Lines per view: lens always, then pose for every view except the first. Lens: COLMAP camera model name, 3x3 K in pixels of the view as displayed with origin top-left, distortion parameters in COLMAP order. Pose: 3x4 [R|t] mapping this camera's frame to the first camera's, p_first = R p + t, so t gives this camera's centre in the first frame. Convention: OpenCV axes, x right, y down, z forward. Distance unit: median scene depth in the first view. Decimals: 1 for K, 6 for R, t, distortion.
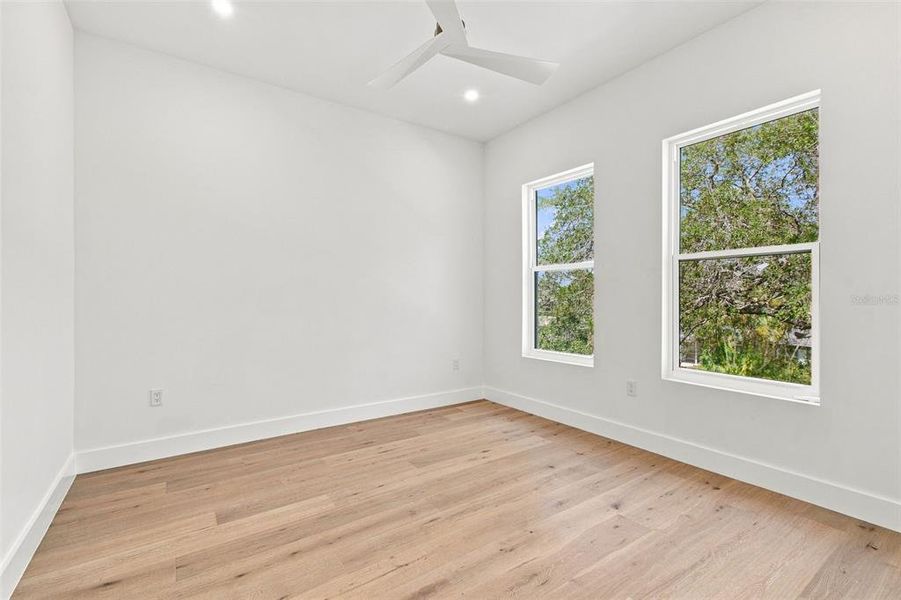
lens RADIAL K [[406.0, 0, 450.5], [0, 406.0, 300.0], [0, 0, 1]] dist [0.002248, 0.000077]
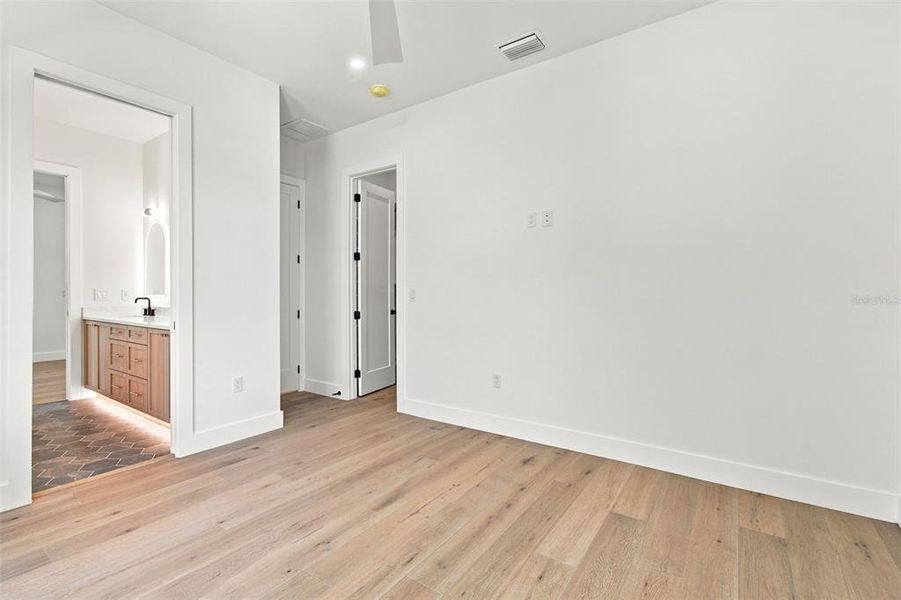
lens RADIAL K [[406.0, 0, 450.5], [0, 406.0, 300.0], [0, 0, 1]] dist [0.002248, 0.000077]
pose [[-0.938917, 0.009010, -0.344025, 0.157550], [0.002150, 0.999791, 0.020316, -0.007469], [0.344136, 0.018336, -0.938741, 1.760621]]
